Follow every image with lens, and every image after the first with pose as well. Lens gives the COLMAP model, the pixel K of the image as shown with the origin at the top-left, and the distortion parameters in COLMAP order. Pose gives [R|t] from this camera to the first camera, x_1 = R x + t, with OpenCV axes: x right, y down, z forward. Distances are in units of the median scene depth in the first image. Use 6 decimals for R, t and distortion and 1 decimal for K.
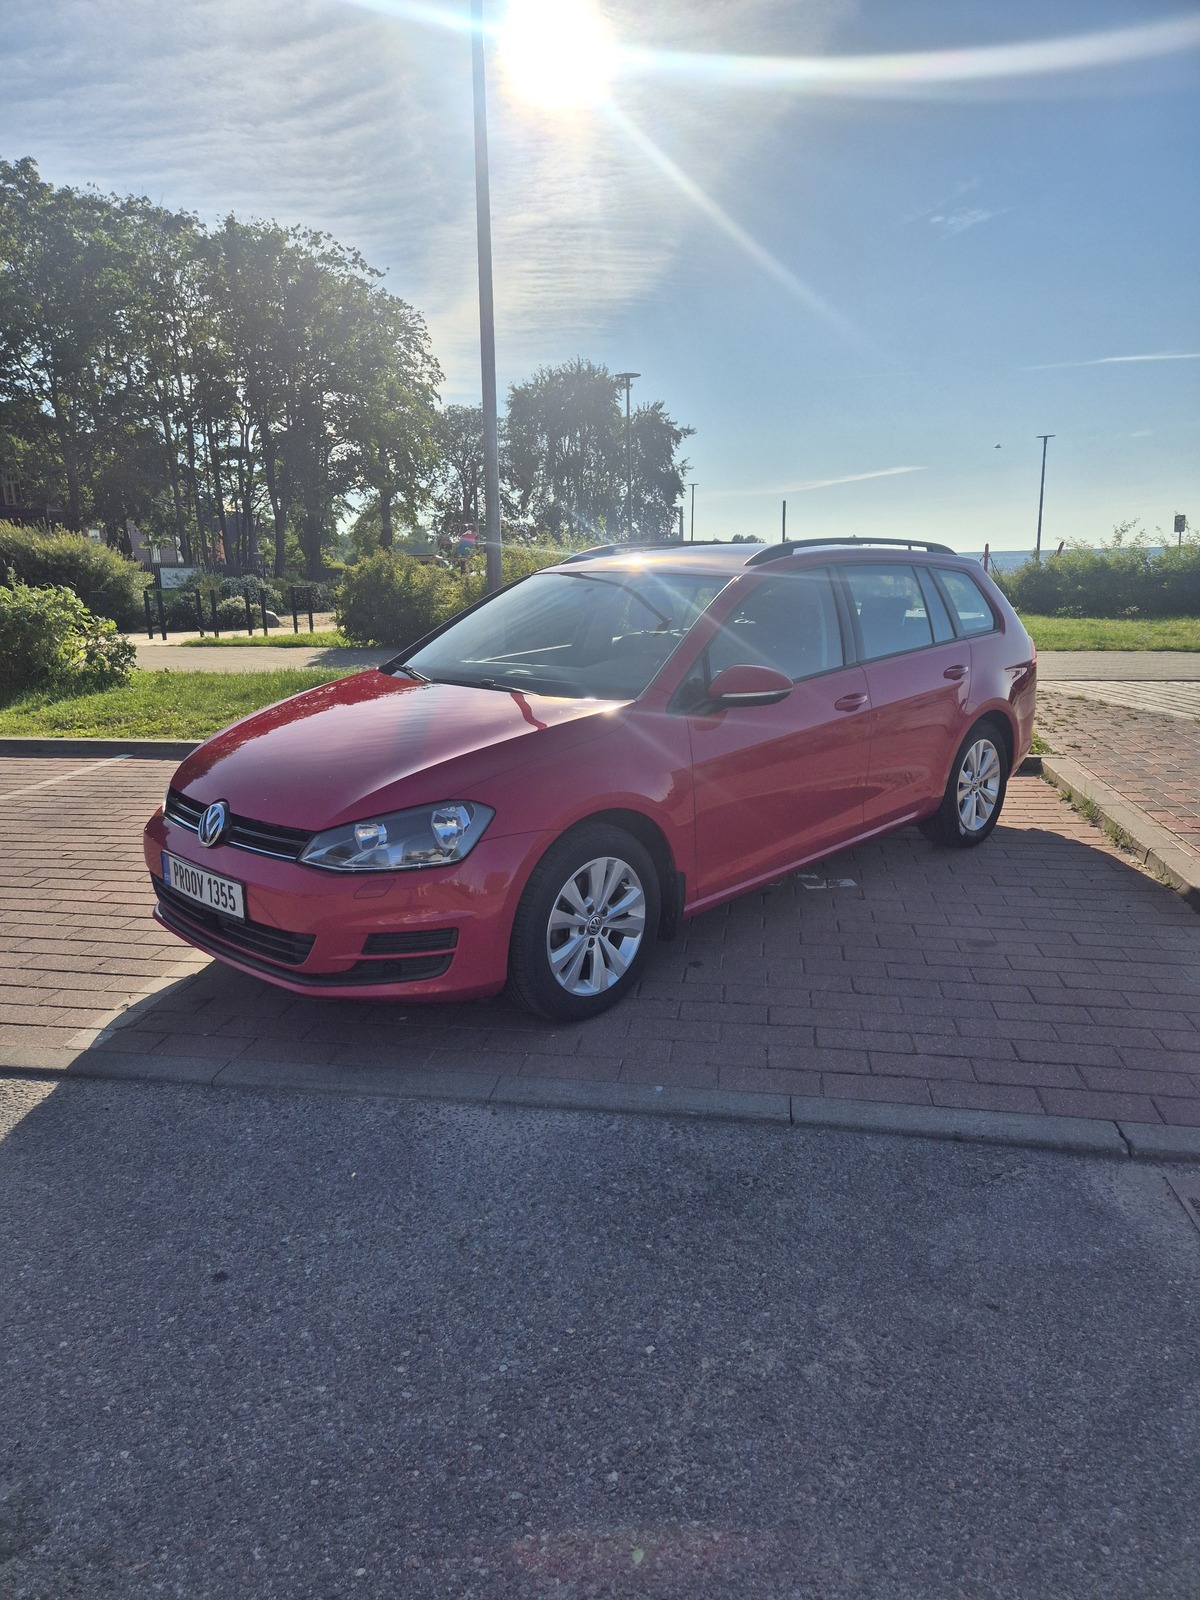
lens RADIAL K [[1075.0, 0, 566.7], [0, 1075.0, 823.0], [0, 0, 1]] dist [0.054242, -0.013052]
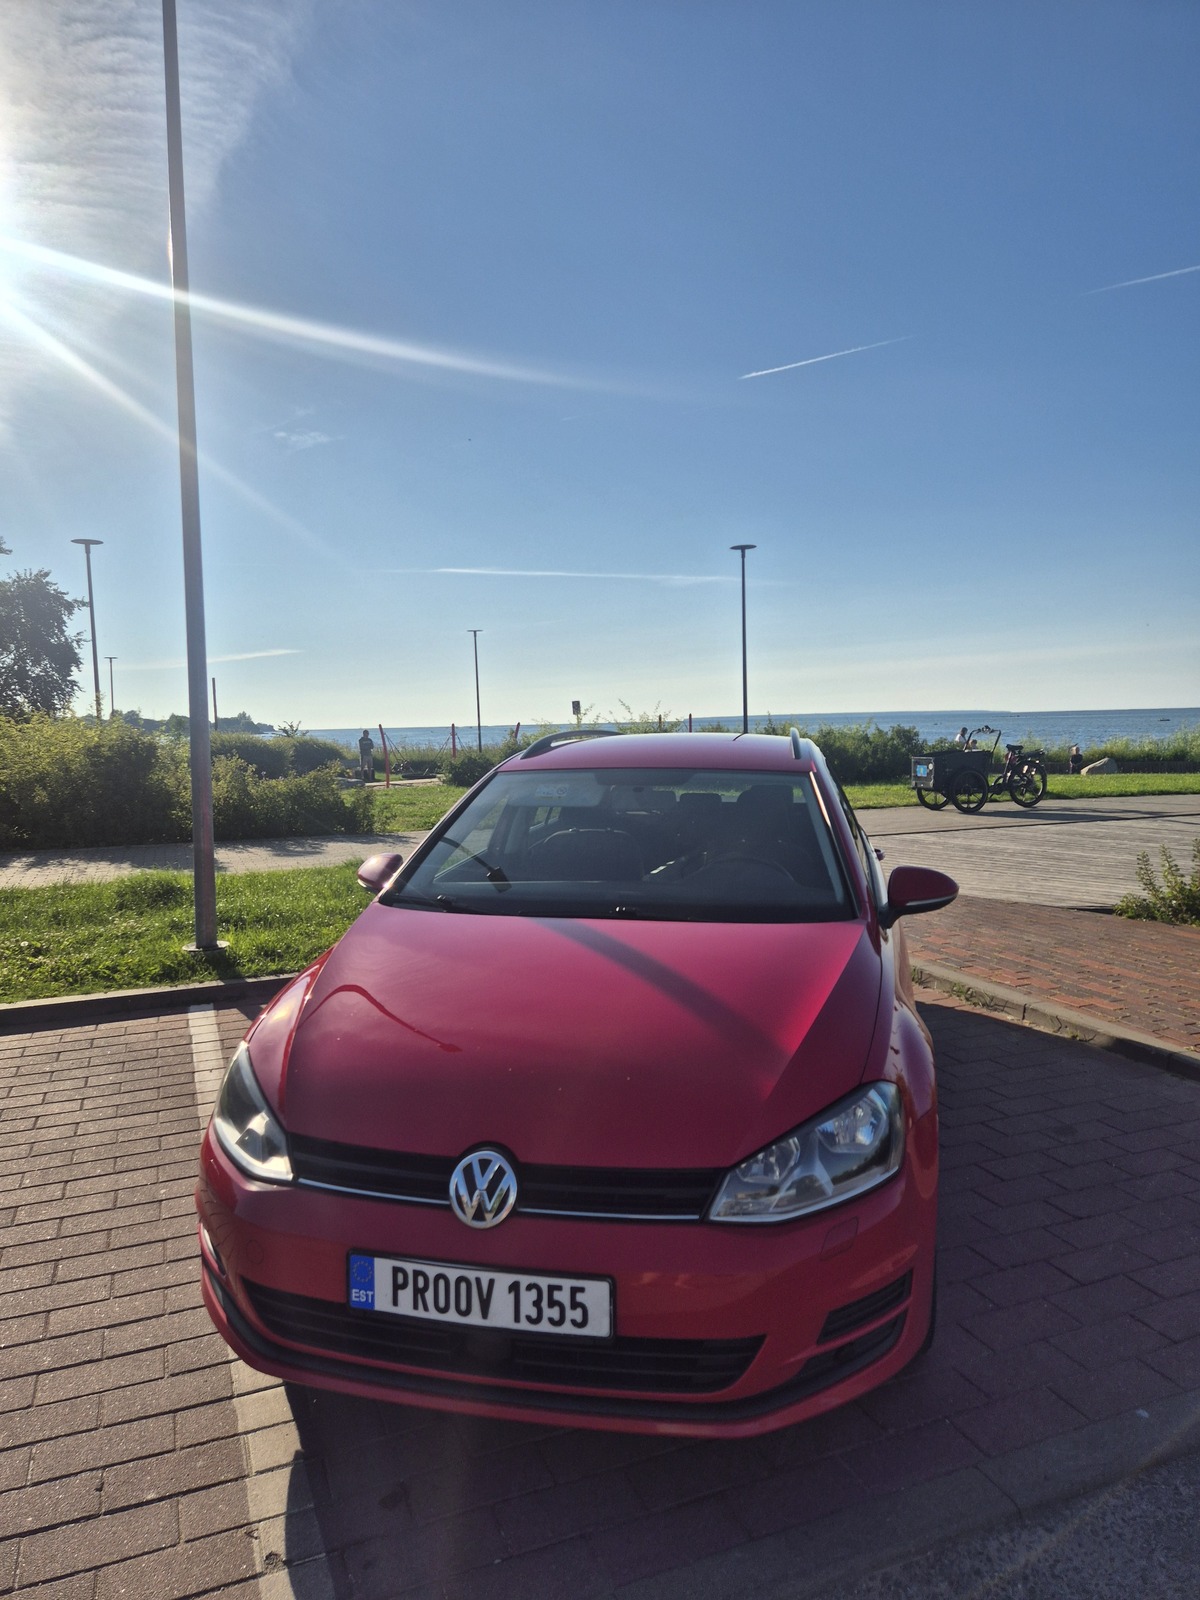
lens RADIAL K [[1075.0, 0, 597.3], [0, 1075.0, 811.4], [0, 0, 1]] dist [0.054242, -0.013052]
pose [[0.844567, -0.045861, 0.533482, -0.611082], [0.134101, 0.982690, -0.127820, -0.128459], [-0.518385, 0.179493, 0.836097, 0.407068]]
